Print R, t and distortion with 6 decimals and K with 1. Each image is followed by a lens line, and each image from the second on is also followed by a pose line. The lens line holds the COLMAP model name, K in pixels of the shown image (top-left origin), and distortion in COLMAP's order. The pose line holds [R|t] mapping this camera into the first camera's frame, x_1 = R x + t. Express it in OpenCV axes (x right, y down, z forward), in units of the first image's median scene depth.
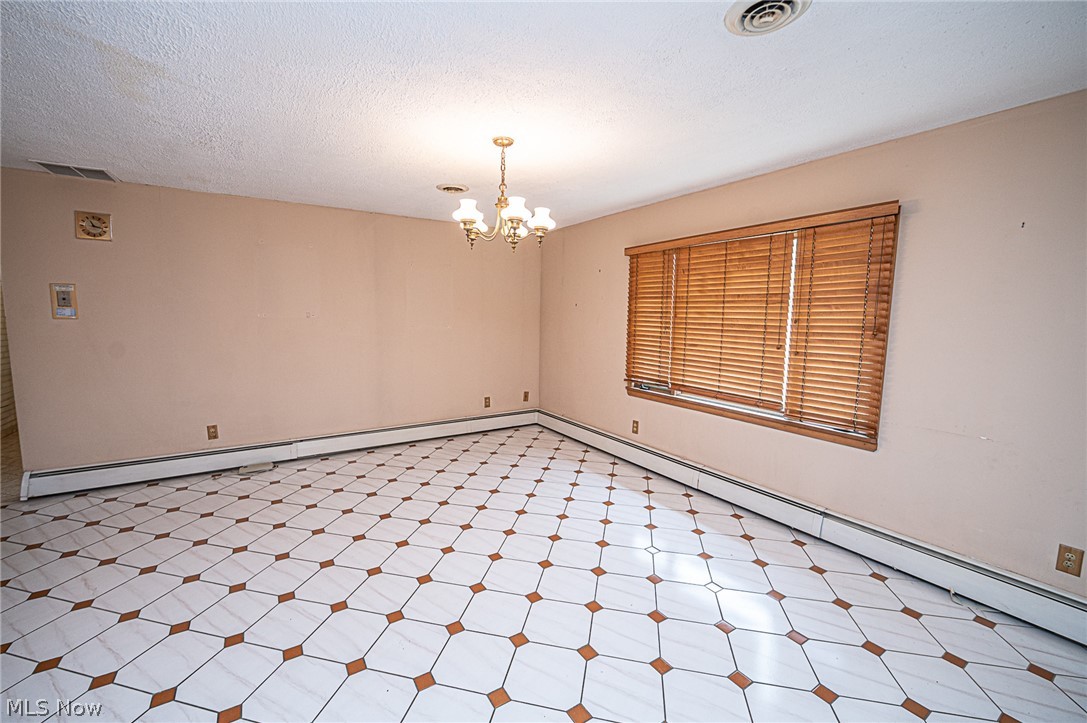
lens RADIAL K [[439.5, 0, 535.7], [0, 439.5, 360.9], [0, 0, 1]] dist [0.000286, -0.000076]
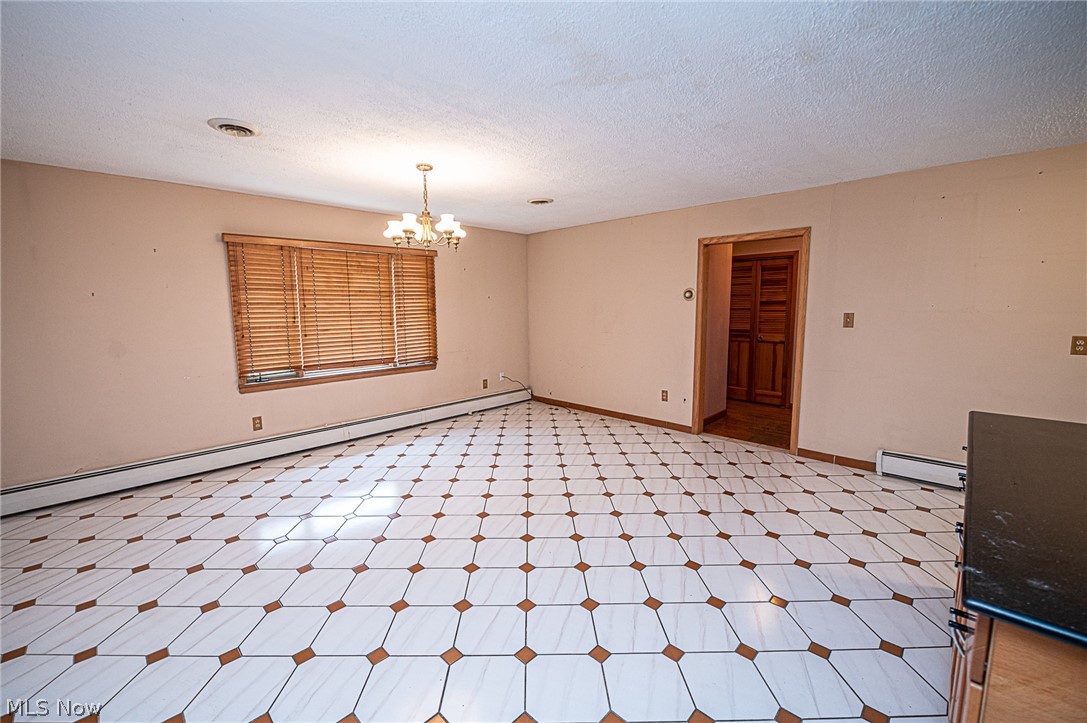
lens RADIAL K [[439.5, 0, 535.7], [0, 439.5, 360.9], [0, 0, 1]] dist [0.000286, -0.000076]
pose [[-0.226972, -0.140679, 0.963687, -1.021341], [0.107453, 0.979854, 0.168347, -0.099670], [-0.967955, 0.141761, -0.207283, 0.731966]]
